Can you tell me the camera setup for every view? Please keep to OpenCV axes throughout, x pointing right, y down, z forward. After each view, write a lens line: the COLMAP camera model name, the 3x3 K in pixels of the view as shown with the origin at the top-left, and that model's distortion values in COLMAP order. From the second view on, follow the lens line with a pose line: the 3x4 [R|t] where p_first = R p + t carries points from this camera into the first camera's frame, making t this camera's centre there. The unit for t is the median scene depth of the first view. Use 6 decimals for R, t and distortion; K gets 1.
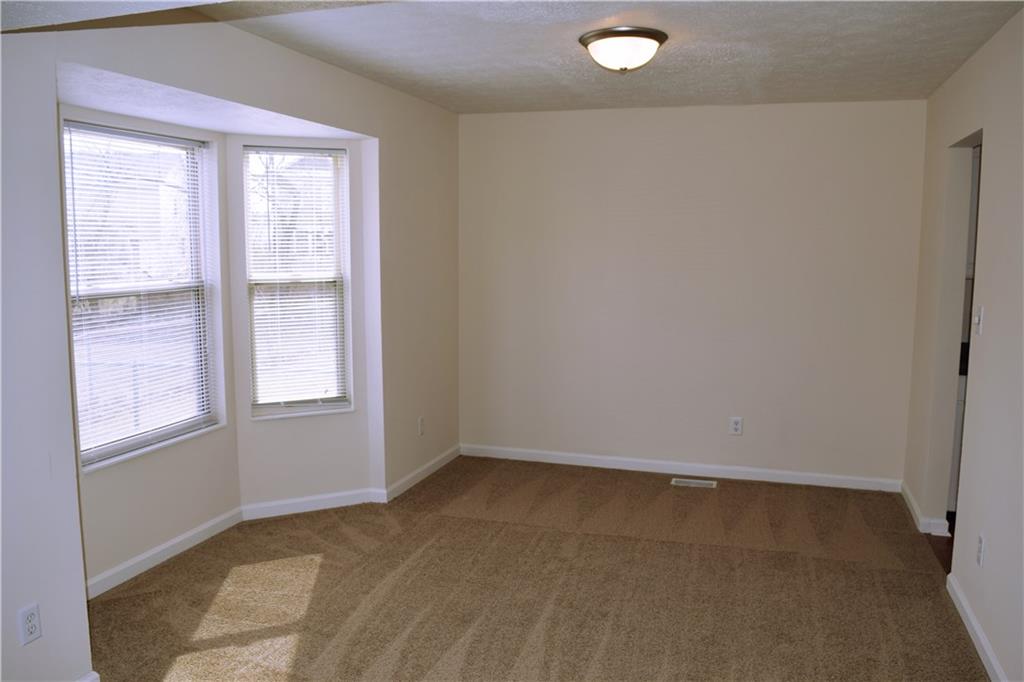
lens RADIAL K [[796.9, 0, 512.0], [0, 796.9, 341.0], [0, 0, 1]] dist [-0.090188, -0.000968]
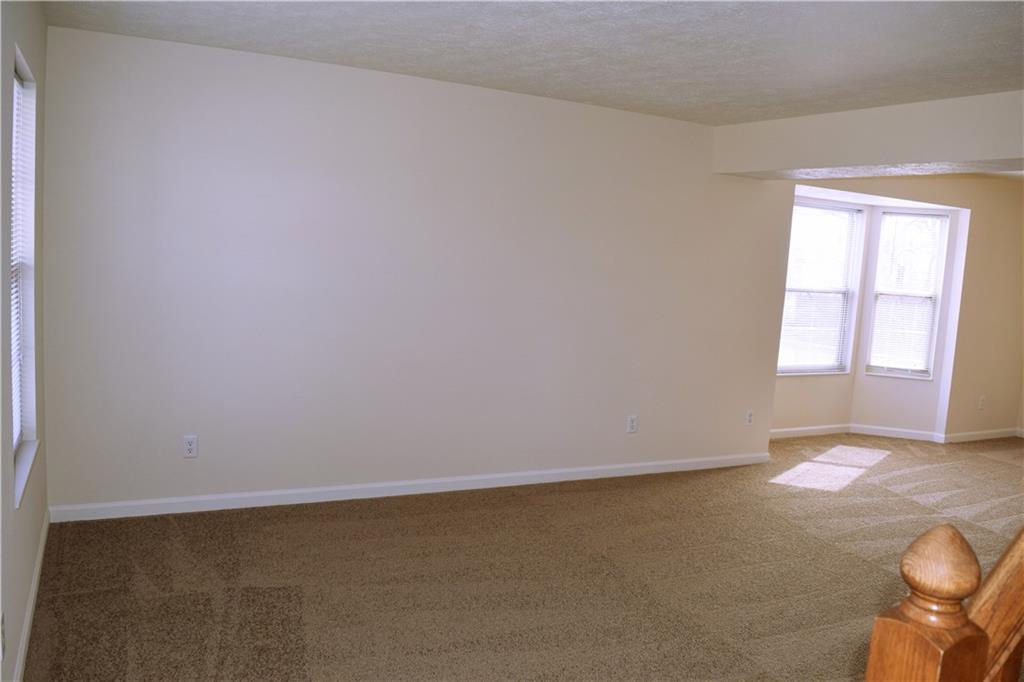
lens RADIAL K [[796.9, 0, 512.0], [0, 796.9, 341.0], [0, 0, 1]] dist [-0.090188, -0.000968]
pose [[0.700450, 0.123669, -0.702905, 0.306634], [-0.143363, 0.989179, 0.031173, 0.087421], [0.699154, 0.078936, 0.710600, -0.718449]]
